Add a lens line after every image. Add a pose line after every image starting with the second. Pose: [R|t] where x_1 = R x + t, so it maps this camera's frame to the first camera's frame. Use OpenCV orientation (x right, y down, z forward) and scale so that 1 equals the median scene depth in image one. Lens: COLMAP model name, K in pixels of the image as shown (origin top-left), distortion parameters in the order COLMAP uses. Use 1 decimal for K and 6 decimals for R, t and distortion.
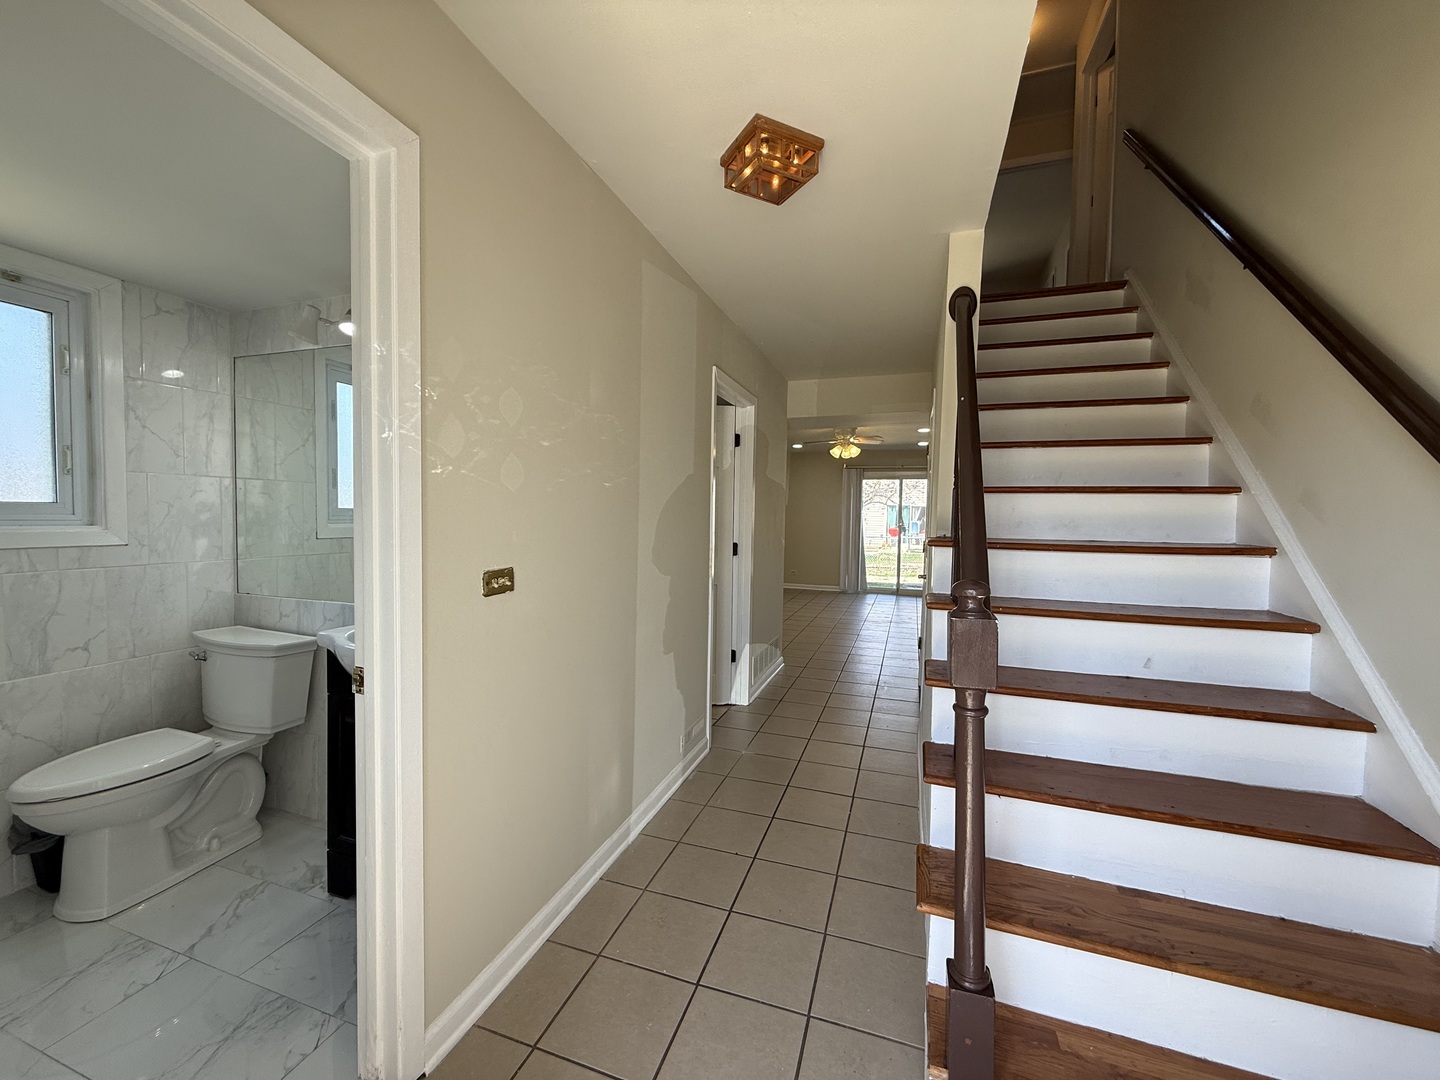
lens RADIAL K [[573.7, 0, 718.2], [0, 573.7, 541.5], [0, 0, 1]] dist [-0.000893, 0.000940]
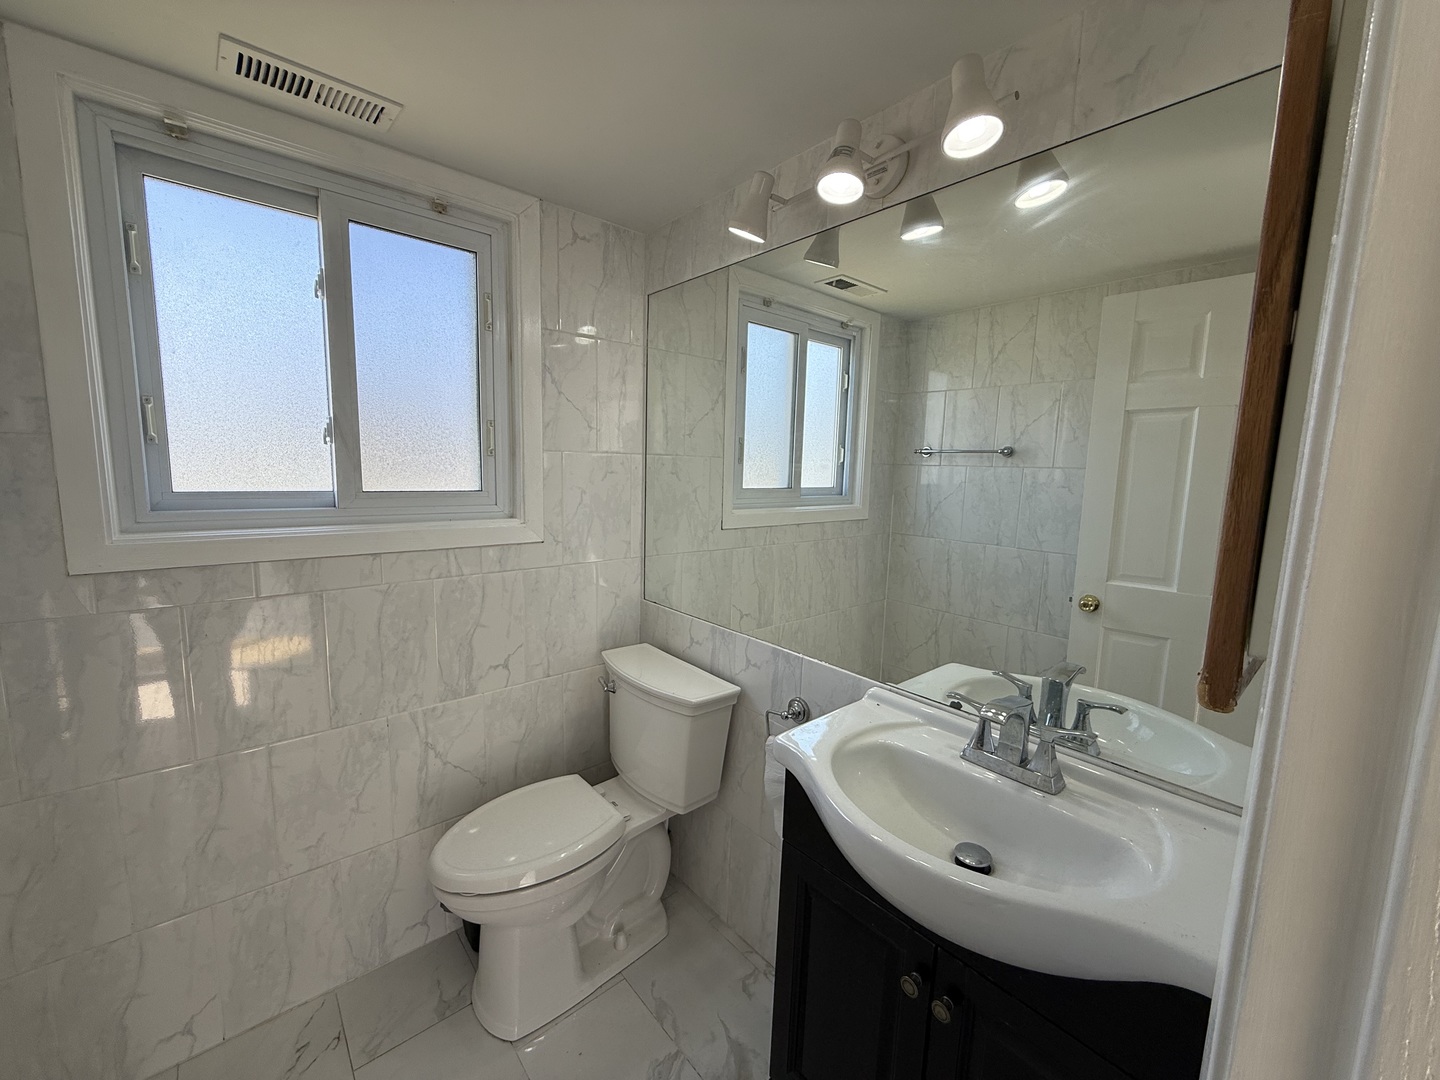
lens RADIAL K [[573.7, 0, 718.1], [0, 573.7, 542.1], [0, 0, 1]] dist [-0.000893, 0.000940]
pose [[0.864151, 0.068222, -0.498587, -0.403157], [-0.032138, 0.996227, 0.080612, -0.065639], [0.502206, -0.053638, 0.863083, 0.415010]]
